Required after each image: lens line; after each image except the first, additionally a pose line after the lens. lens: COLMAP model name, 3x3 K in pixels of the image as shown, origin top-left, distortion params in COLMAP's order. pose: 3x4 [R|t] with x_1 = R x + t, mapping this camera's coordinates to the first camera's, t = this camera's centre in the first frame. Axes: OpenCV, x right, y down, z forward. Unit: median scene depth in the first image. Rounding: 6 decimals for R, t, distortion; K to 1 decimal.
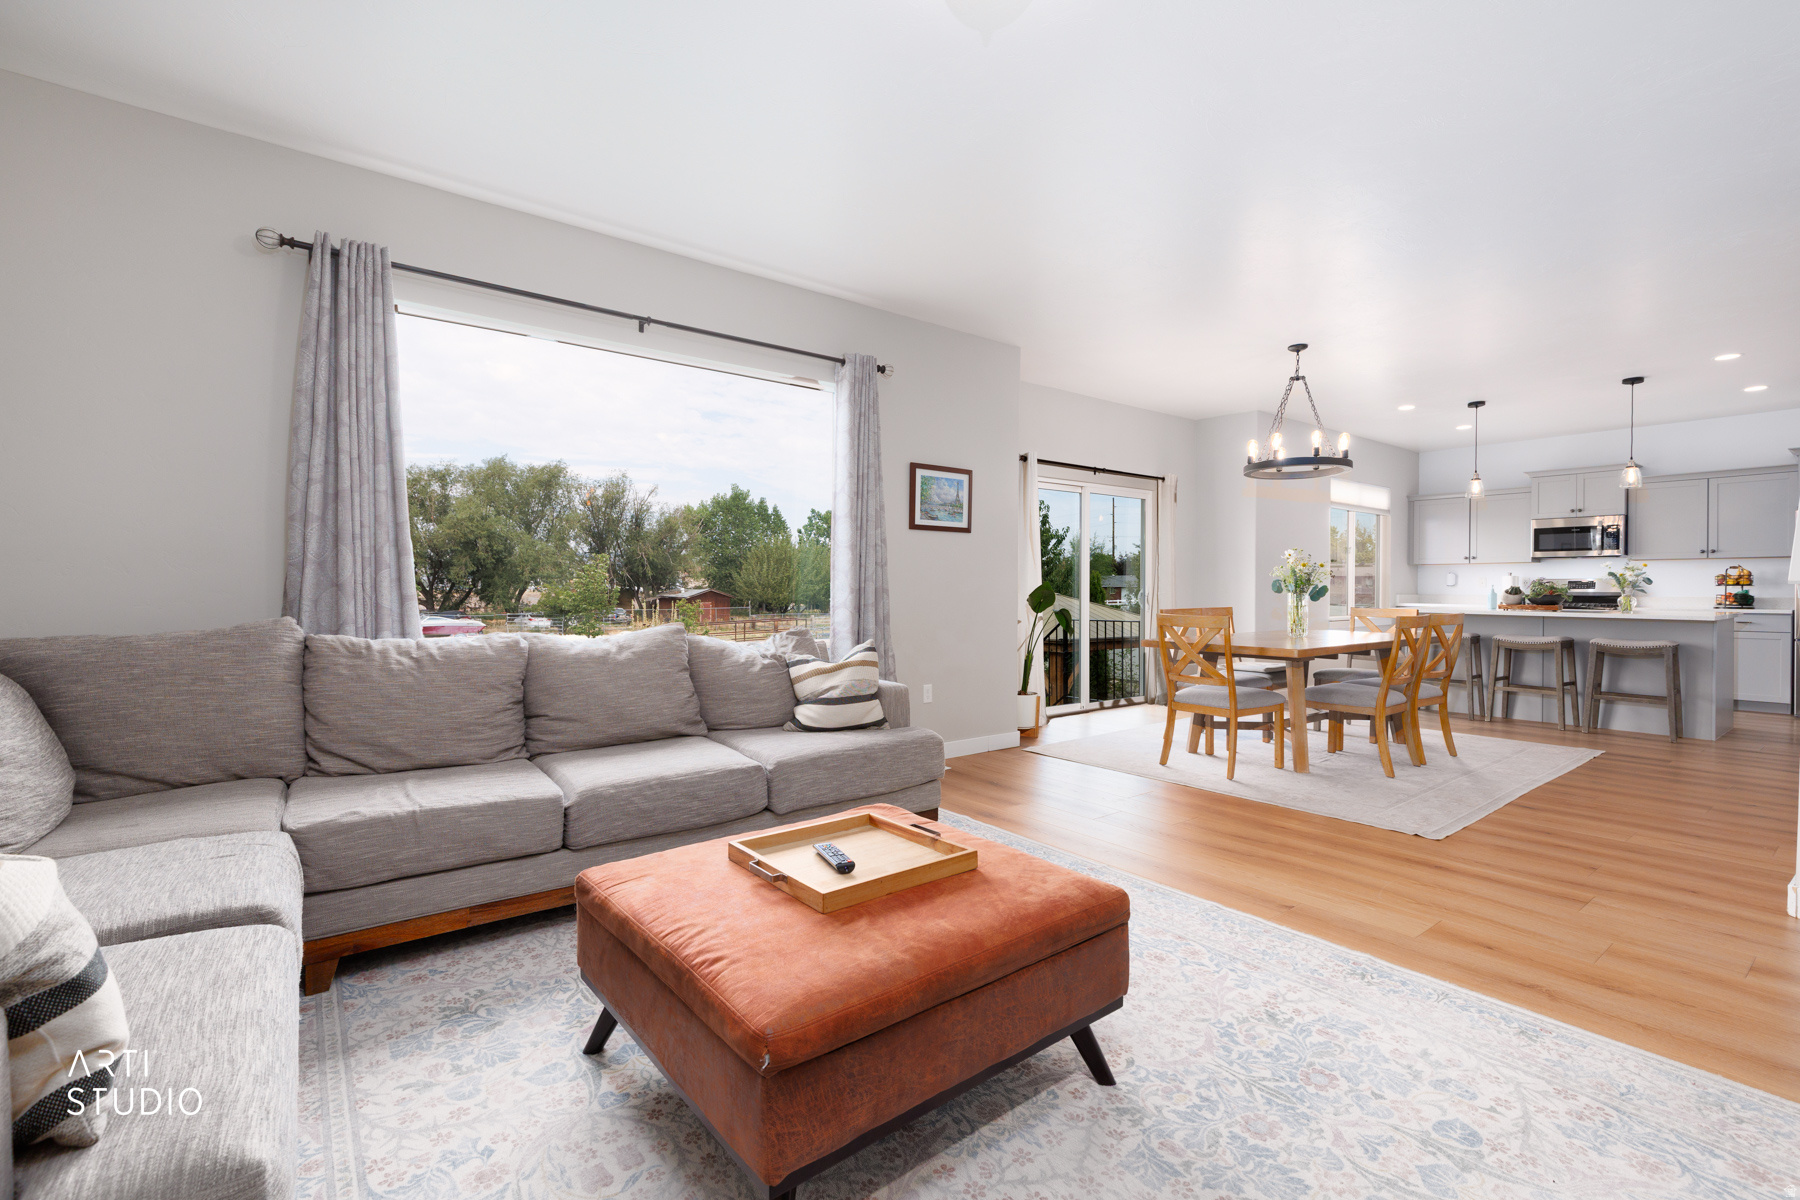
lens RADIAL K [[804.2, 0, 901.1], [0, 804.2, 592.9], [0, 0, 1]] dist [0.002477, 0.000138]
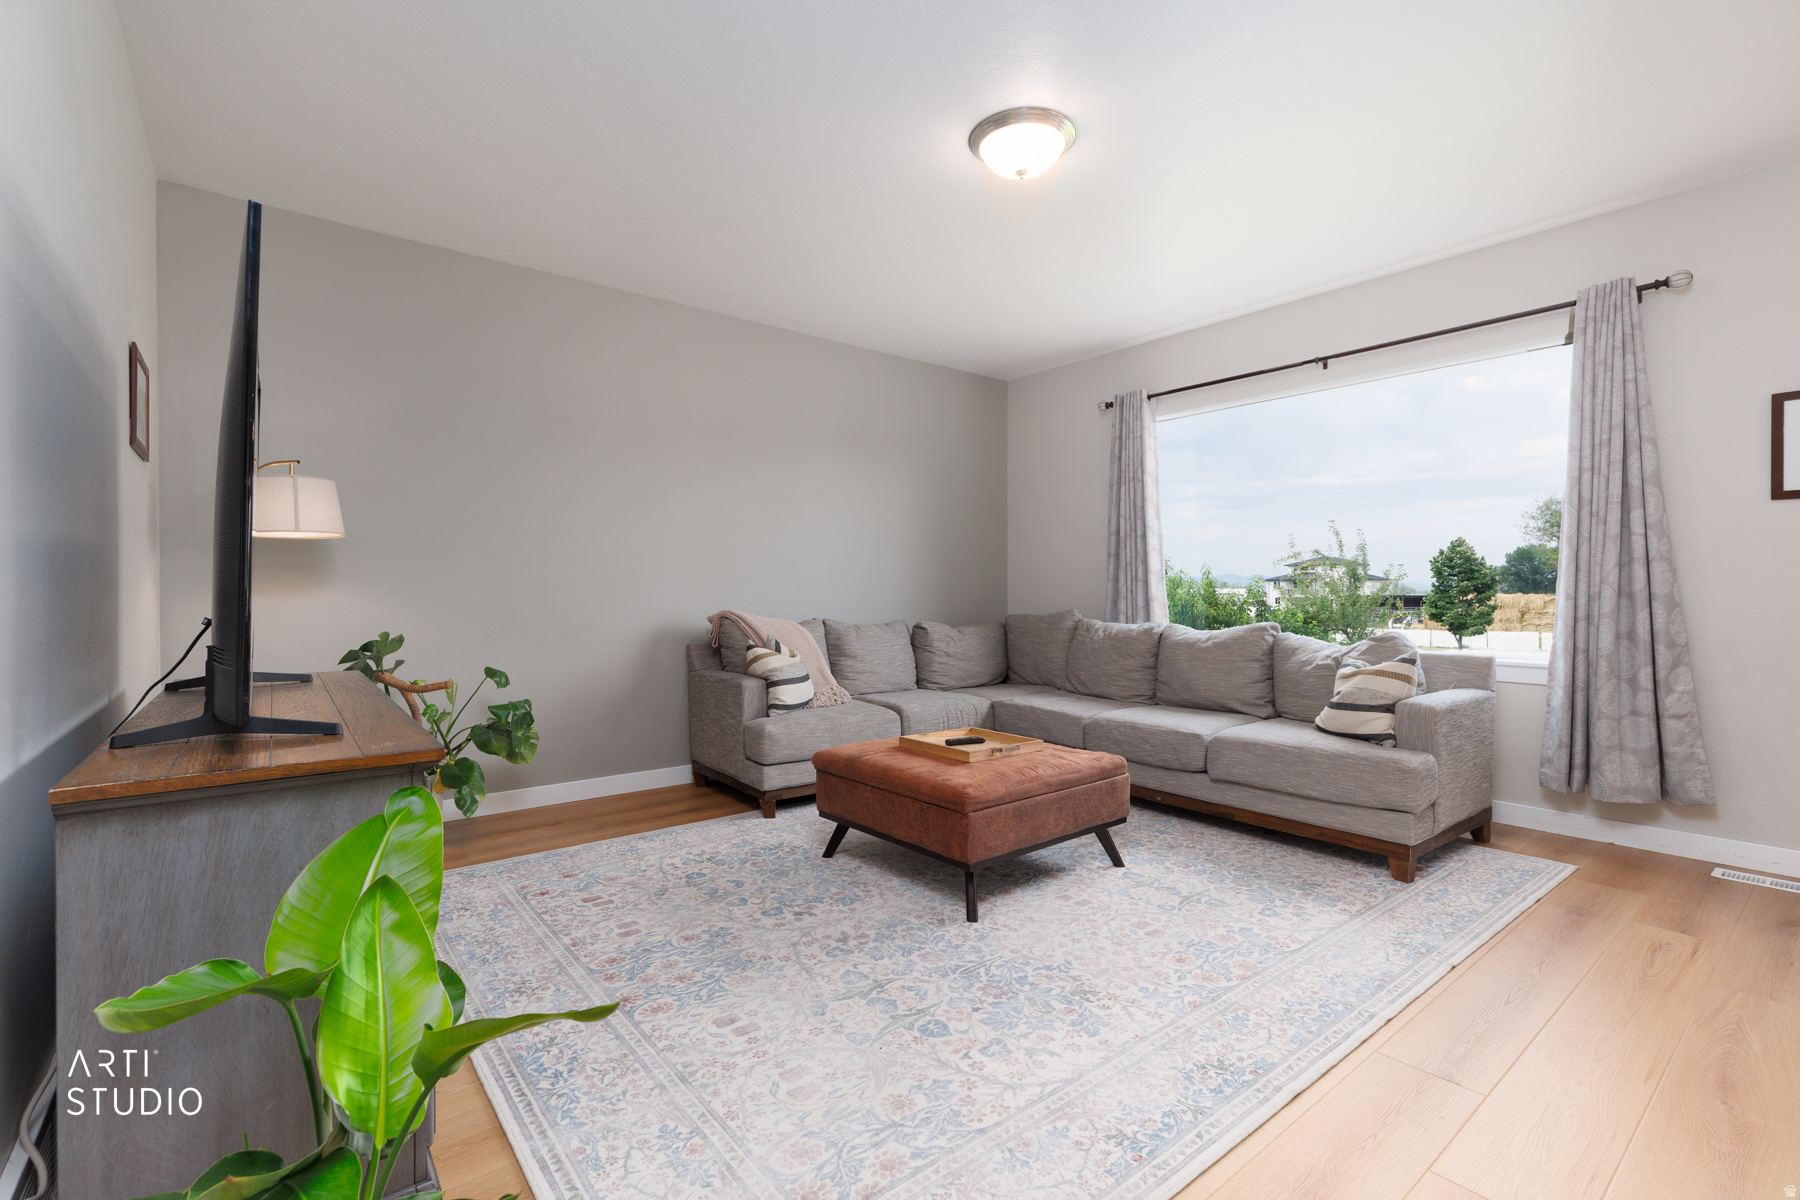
lens RADIAL K [[804.2, 0, 901.1], [0, 804.2, 592.9], [0, 0, 1]] dist [0.002477, 0.000138]
pose [[0.011848, -0.000298, -0.999930, 1.242001], [-0.004183, 0.999991, -0.000347, -0.005510], [0.999921, 0.004187, 0.011847, 0.594852]]
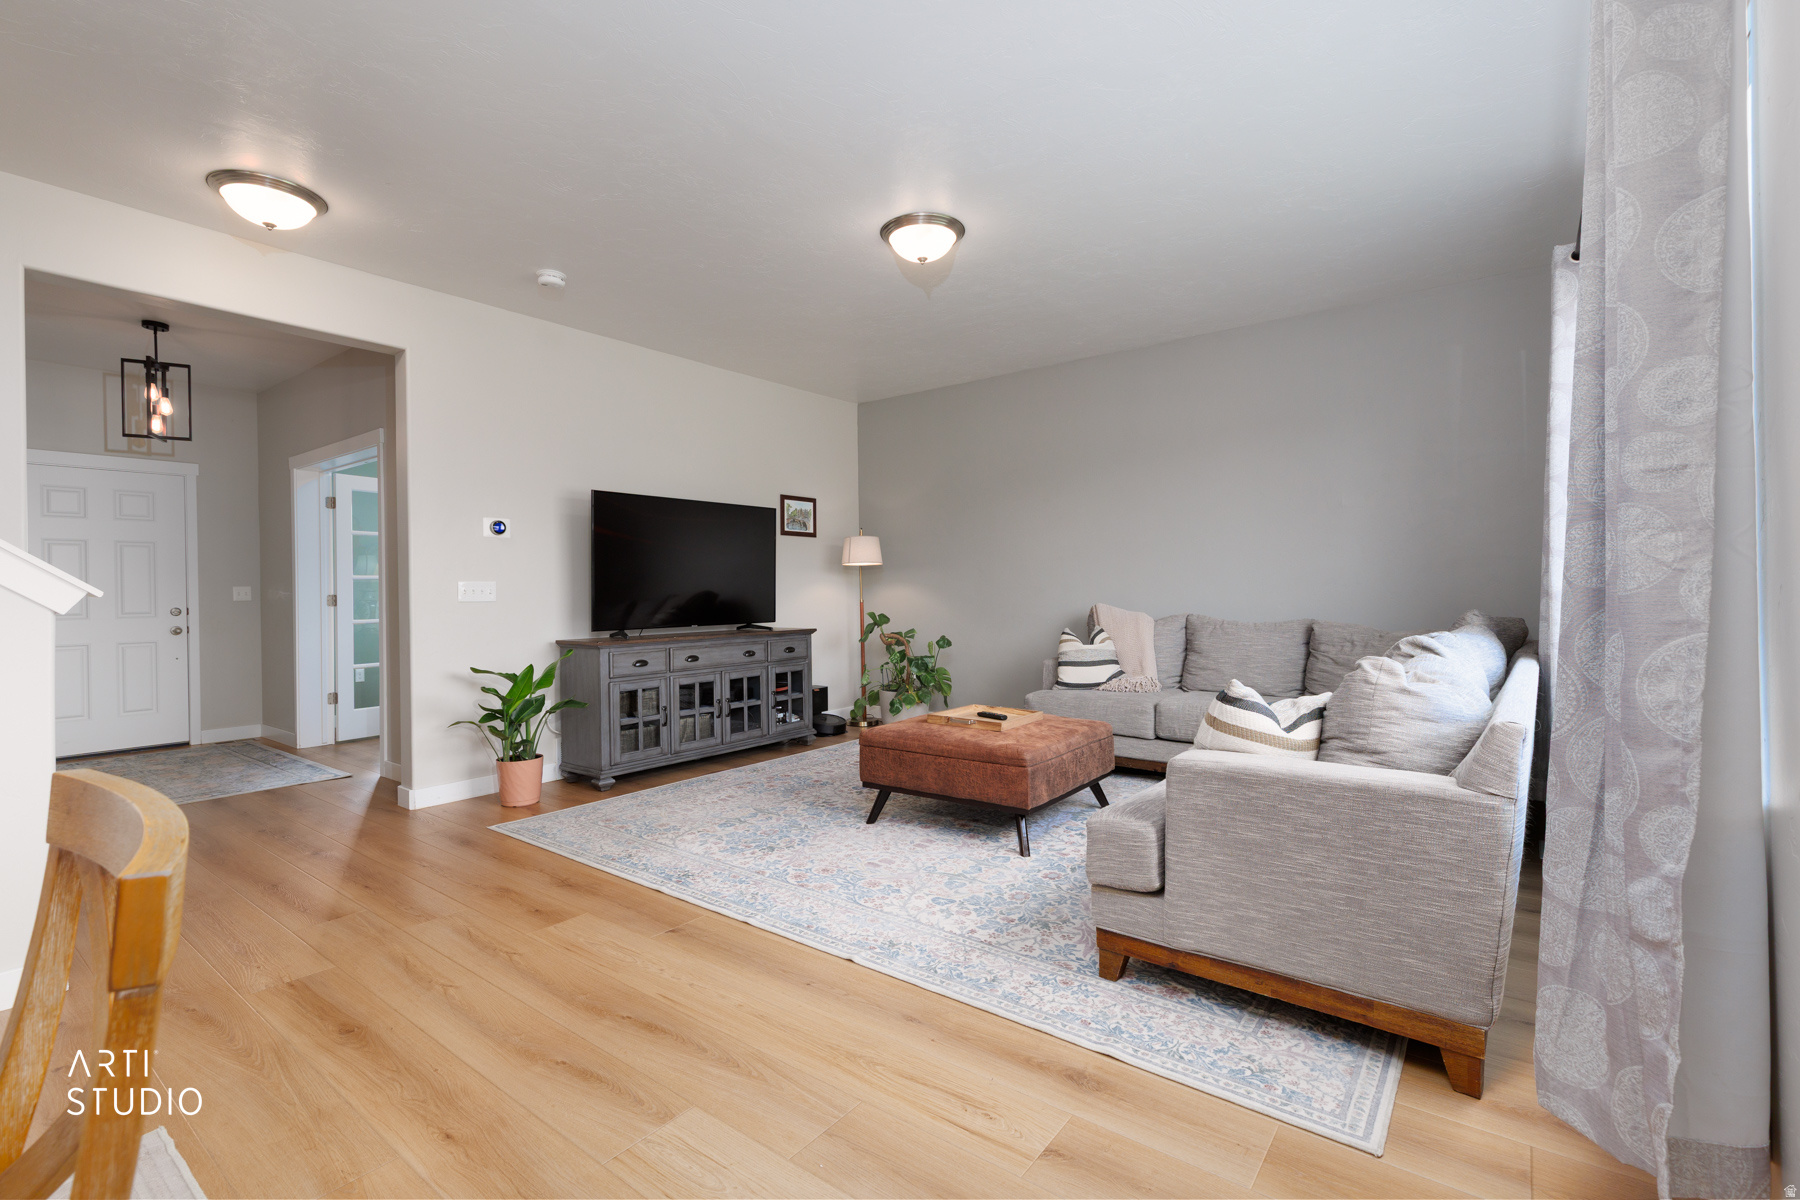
lens RADIAL K [[804.2, 0, 901.1], [0, 804.2, 592.9], [0, 0, 1]] dist [0.002477, 0.000138]
pose [[-0.968832, 0.010583, -0.247493, 0.492680], [0.008382, 0.999915, 0.009948, -0.020644], [0.247577, 0.007564, -0.968839, 2.180990]]
